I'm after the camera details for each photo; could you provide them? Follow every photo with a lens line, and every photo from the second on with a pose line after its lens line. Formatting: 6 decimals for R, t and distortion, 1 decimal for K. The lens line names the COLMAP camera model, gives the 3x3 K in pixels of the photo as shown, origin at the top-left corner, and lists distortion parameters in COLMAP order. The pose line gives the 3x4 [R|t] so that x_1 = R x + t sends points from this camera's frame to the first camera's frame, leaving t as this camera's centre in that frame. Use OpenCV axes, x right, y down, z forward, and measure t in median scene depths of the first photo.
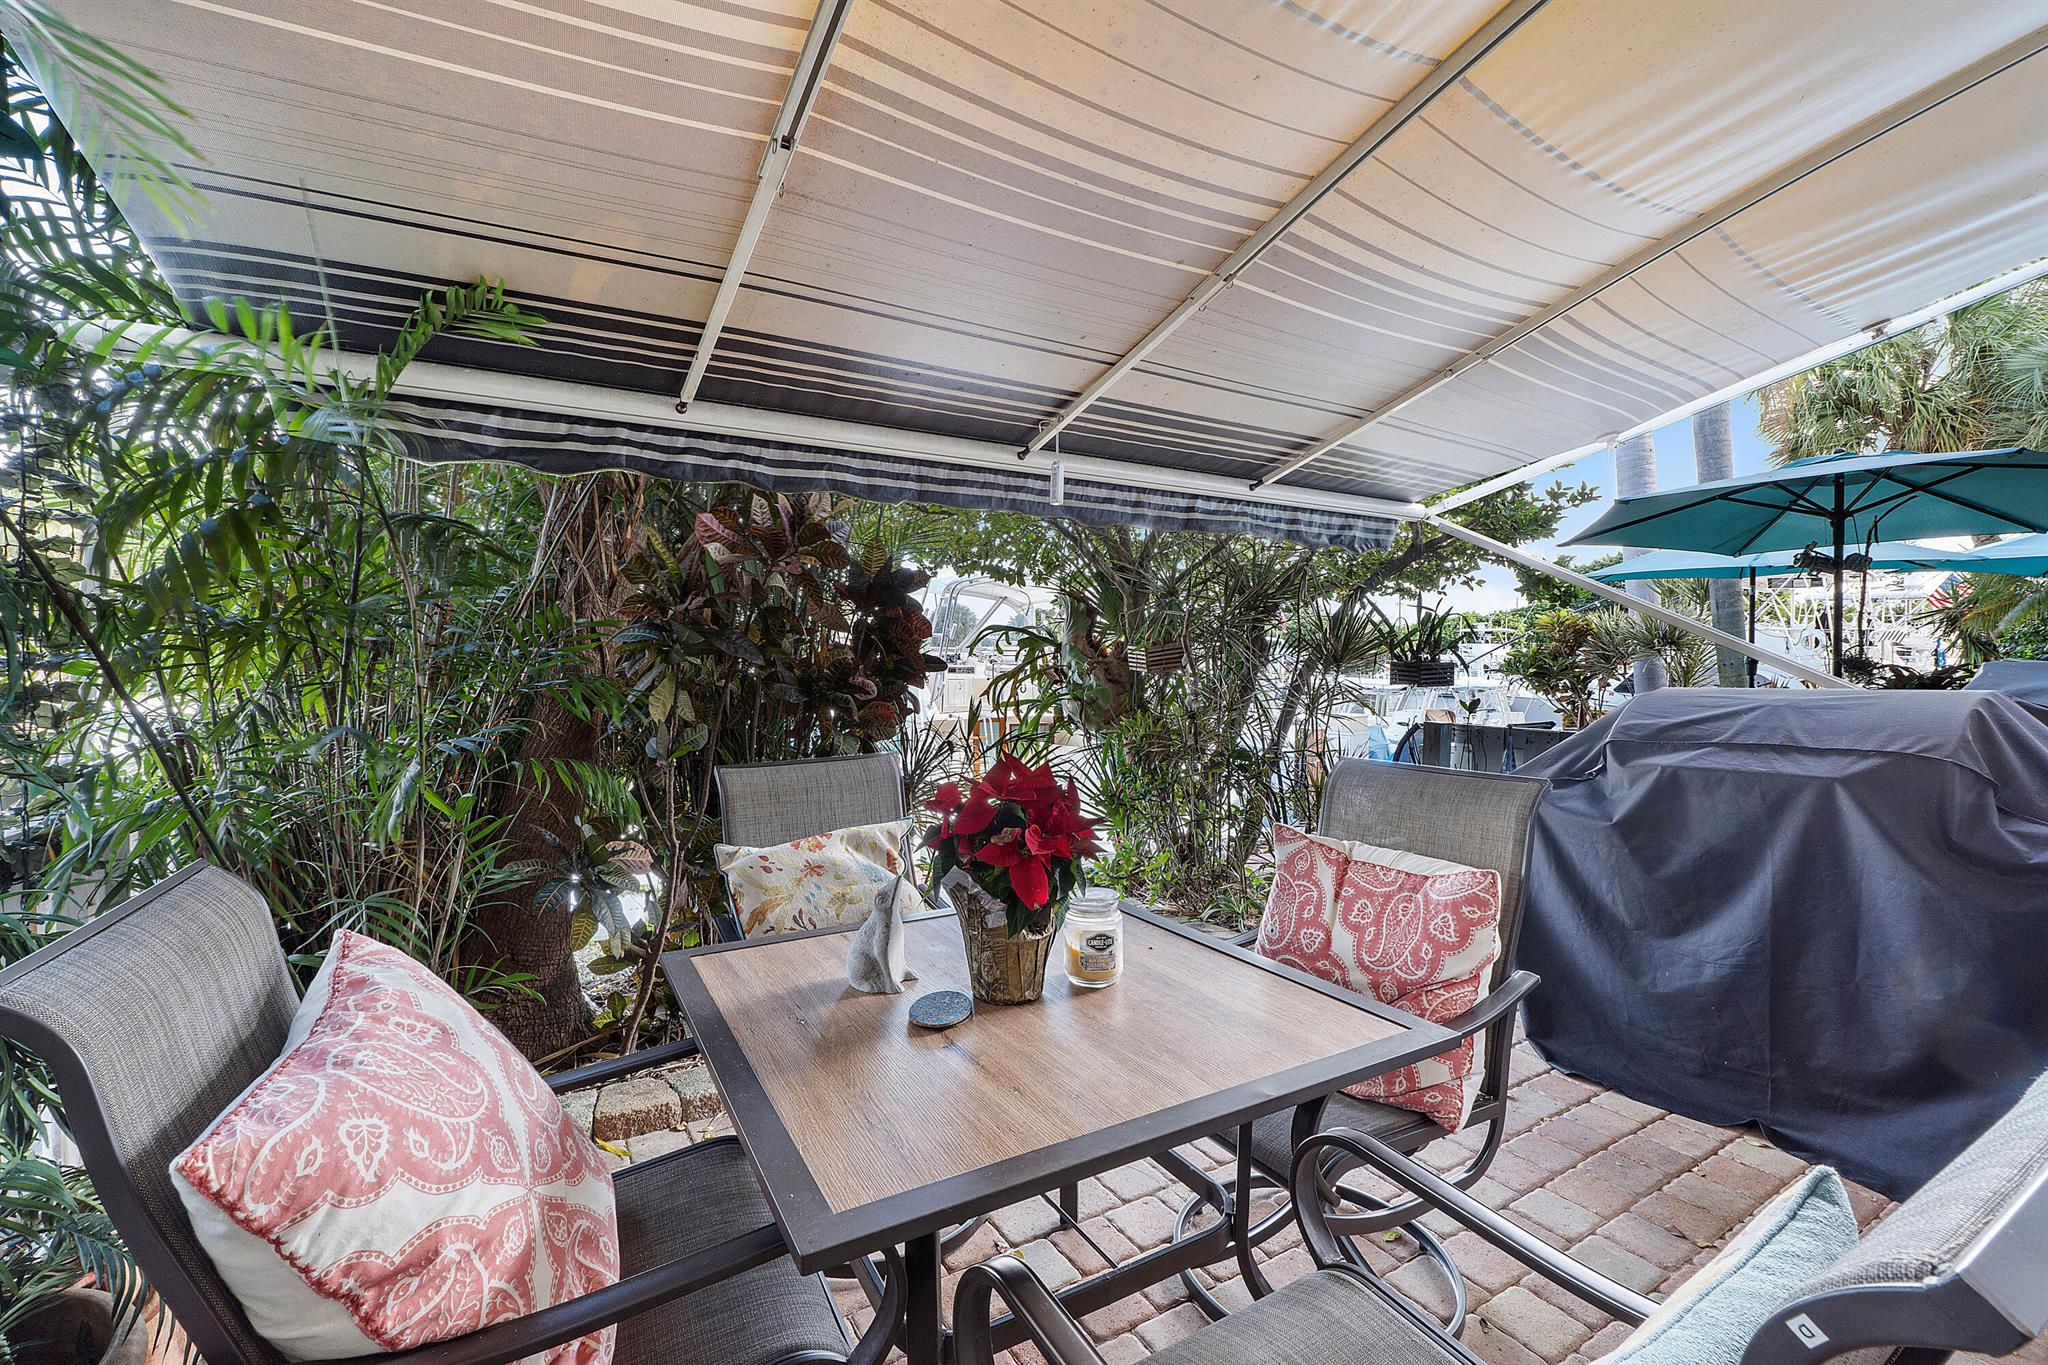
lens RADIAL K [[863.0, 0, 1026.0], [0, 863.0, 684.6], [0, 0, 1]] dist [-0.005271, -0.001538]
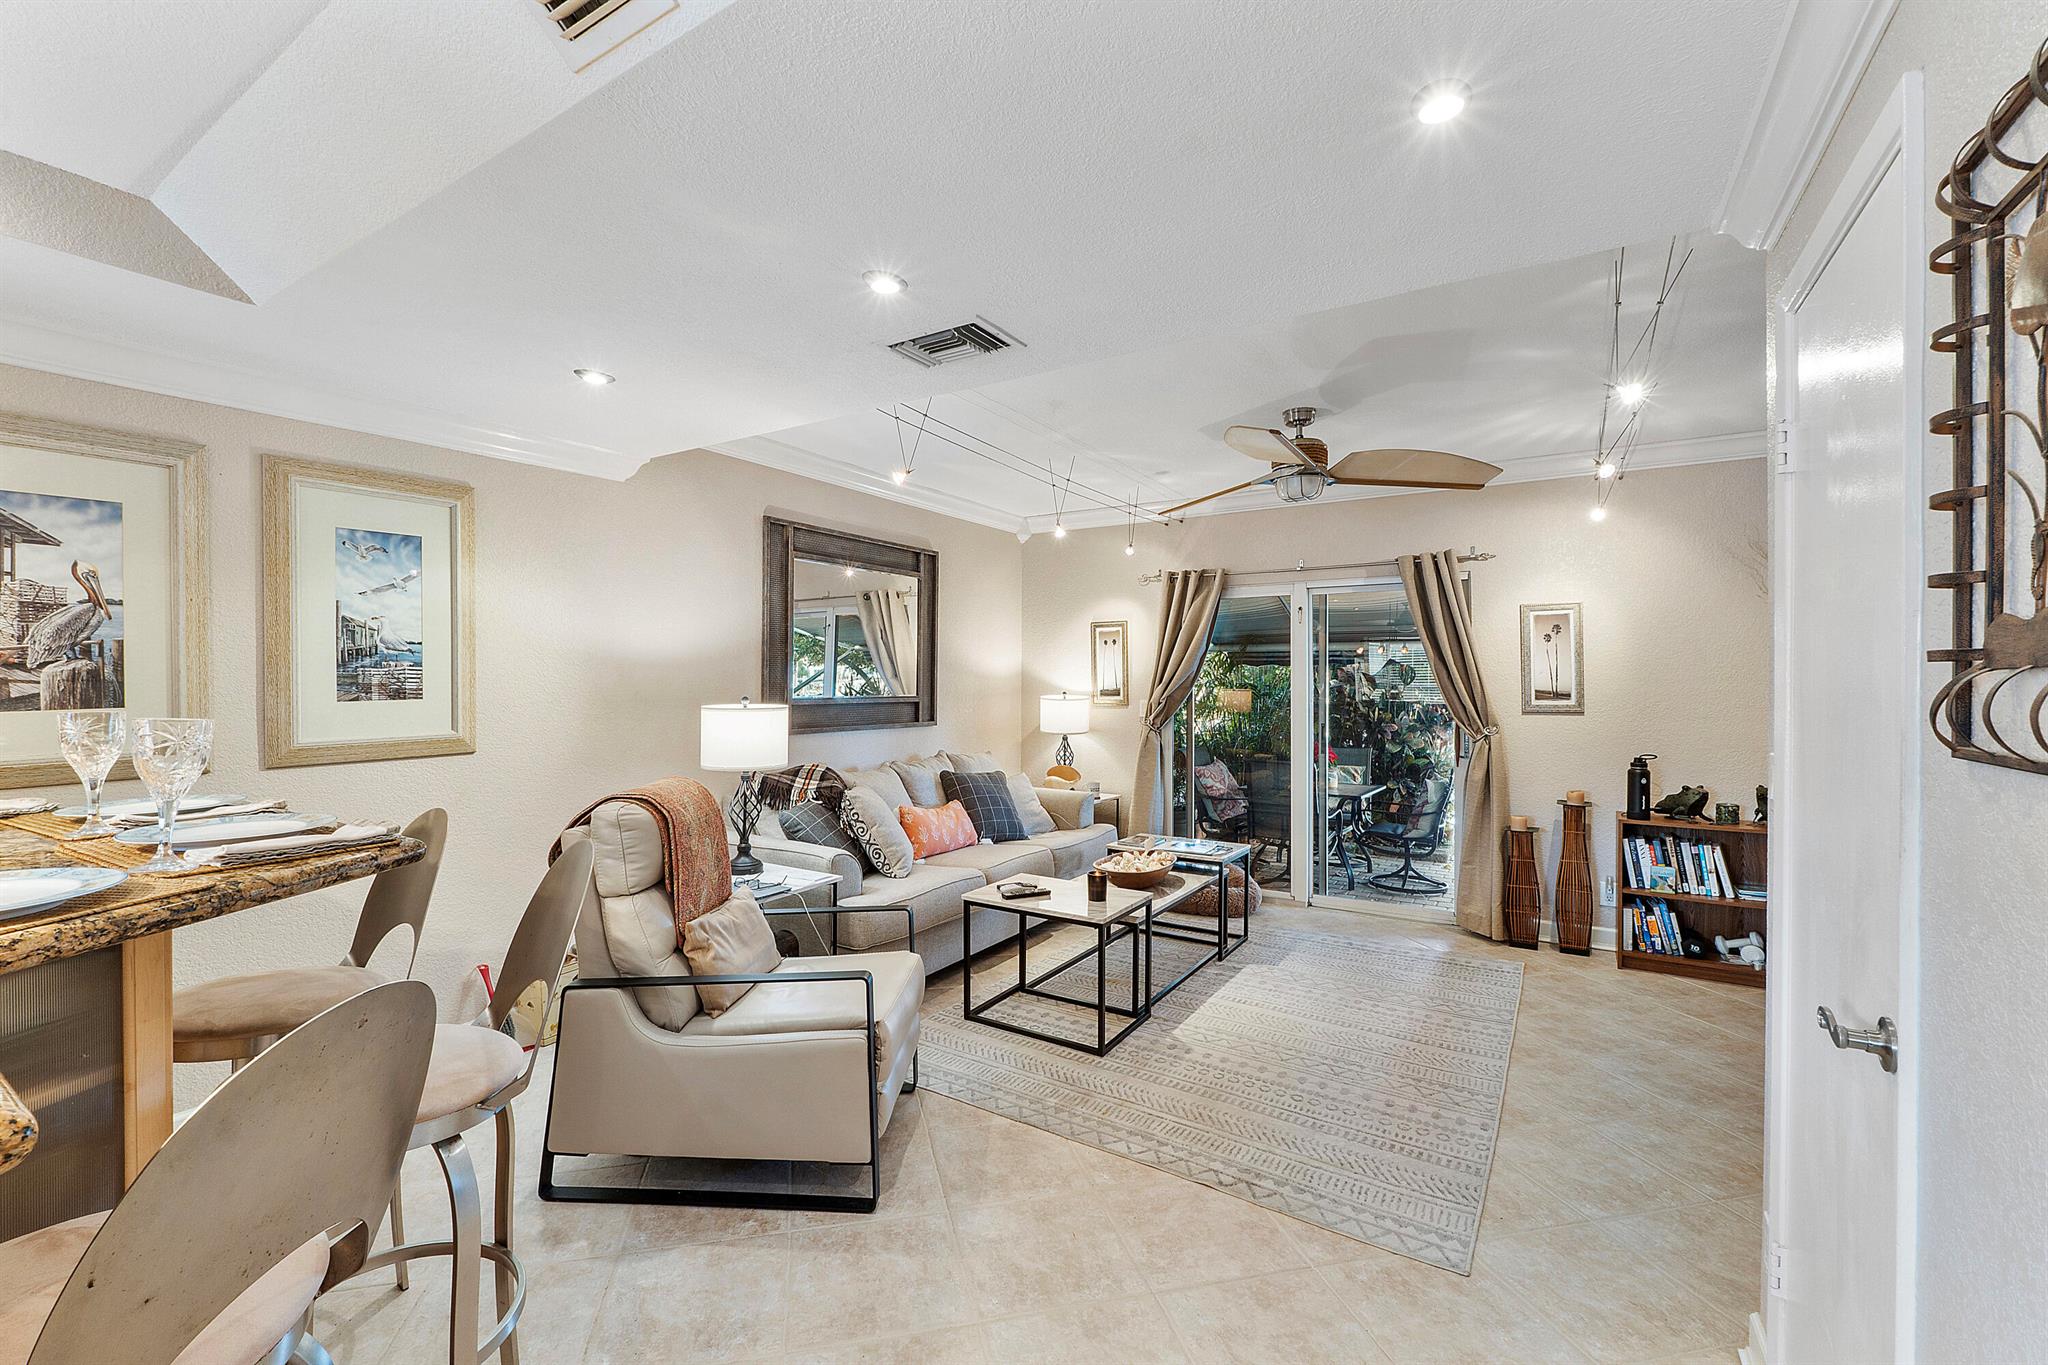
lens RADIAL K [[863.0, 0, 1002.8], [0, 863.0, 681.0], [0, 0, 1]] dist [-0.005271, -0.001538]
pose [[0.447182, -0.000994, -0.894443, 2.033522], [-0.031348, 0.999368, -0.016783, -0.068100], [0.893894, 0.035544, 0.446868, -1.600817]]
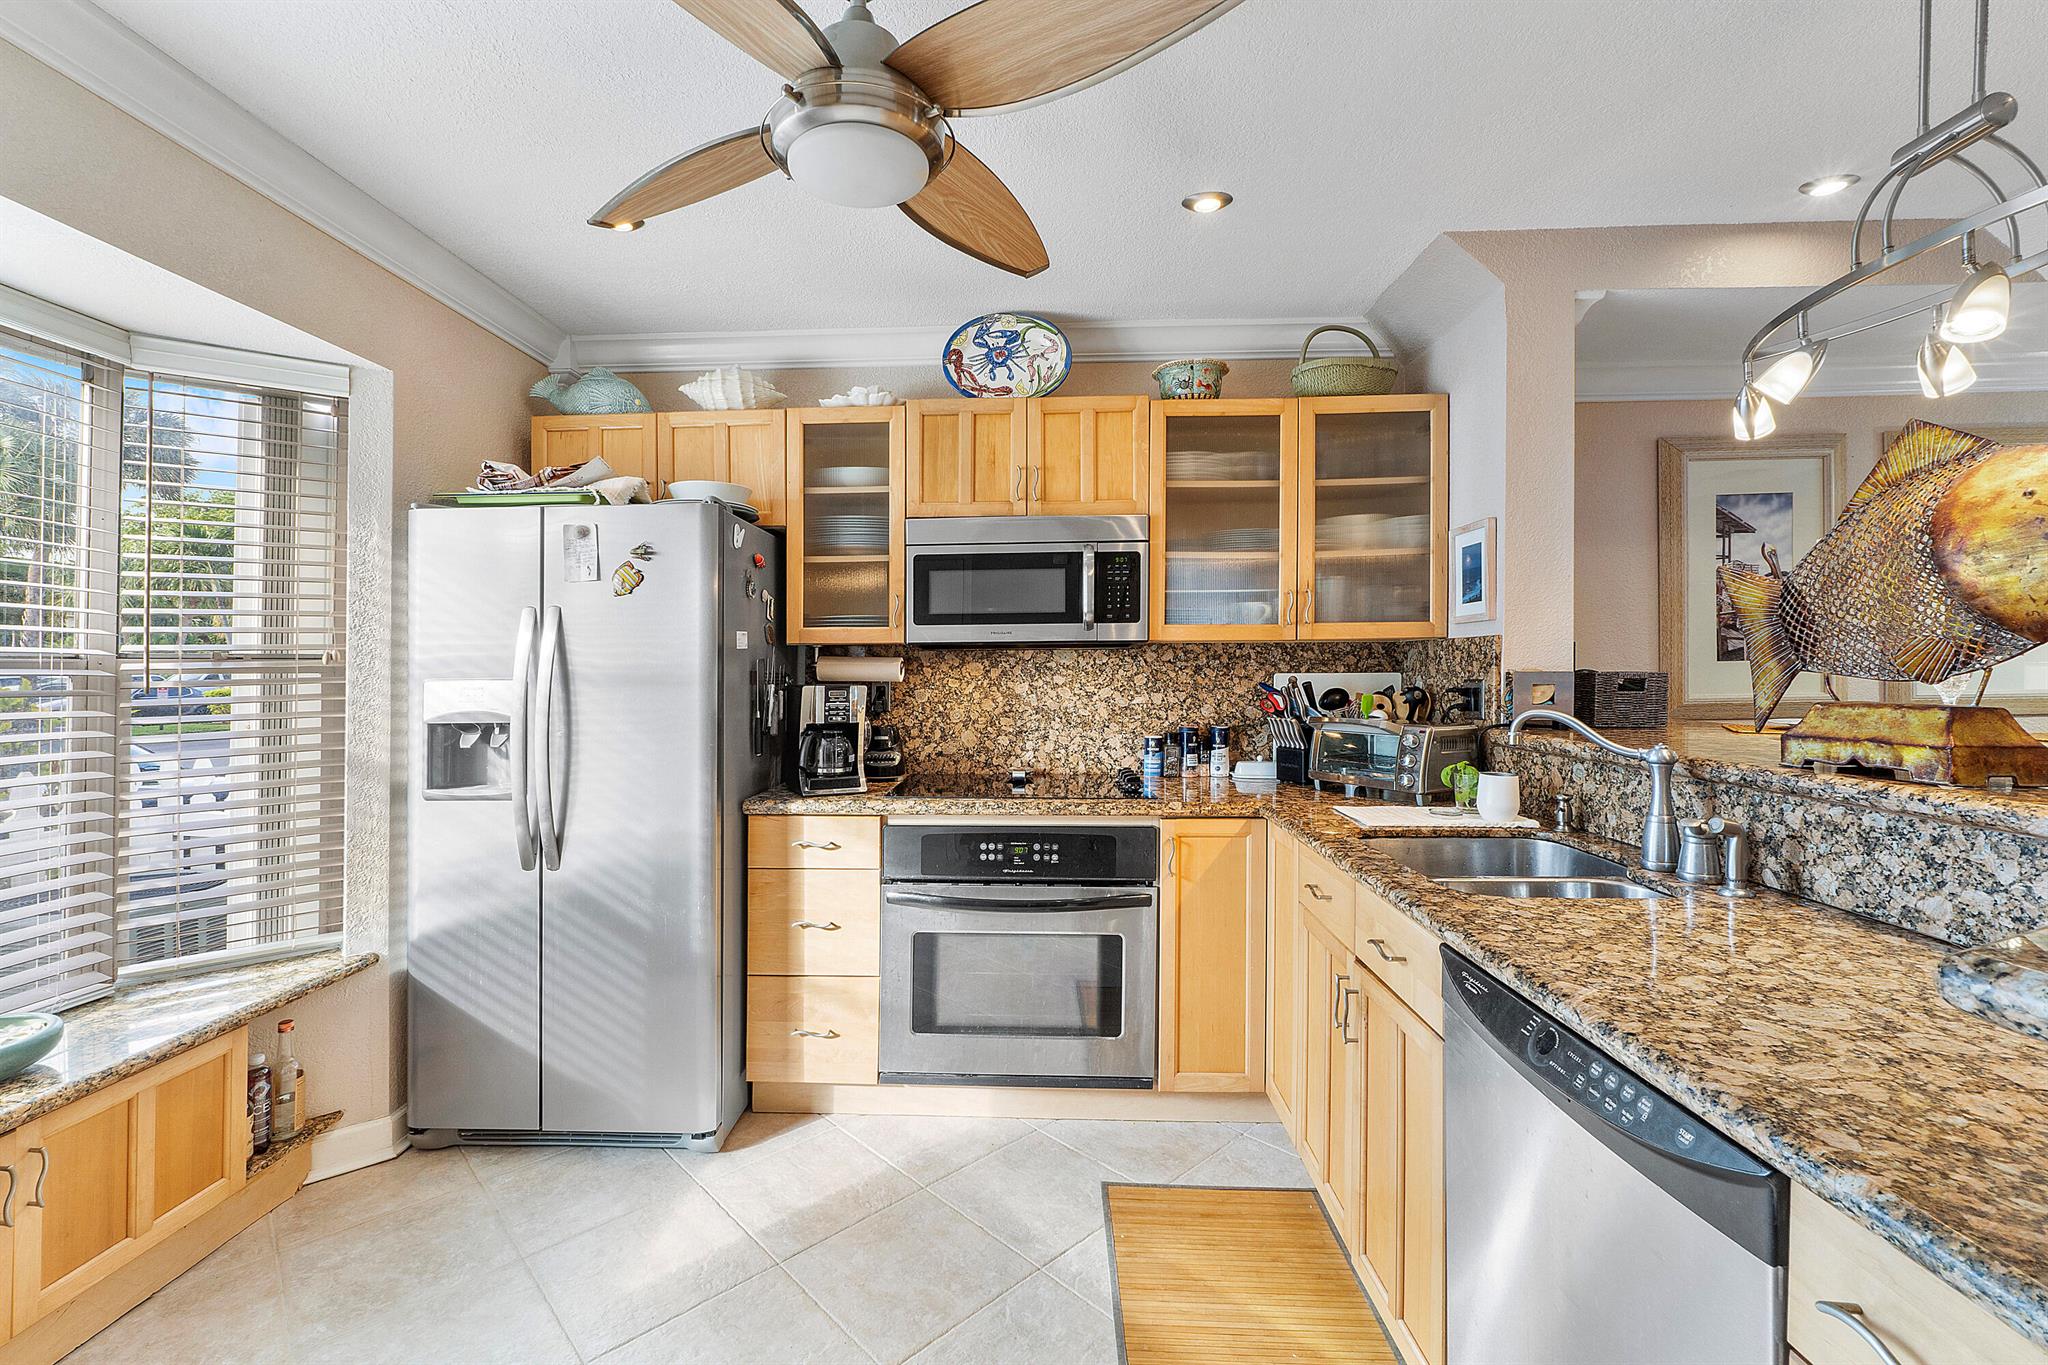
lens RADIAL K [[863.0, 0, 1002.3], [0, 863.0, 667.4], [0, 0, 1]] dist [-0.005271, -0.001538]
pose [[-0.543513, 0.002441, -0.839397, 2.312923], [-0.025609, 0.999482, 0.019488, -0.008609], [0.839010, 0.032088, -0.543169, -2.310825]]
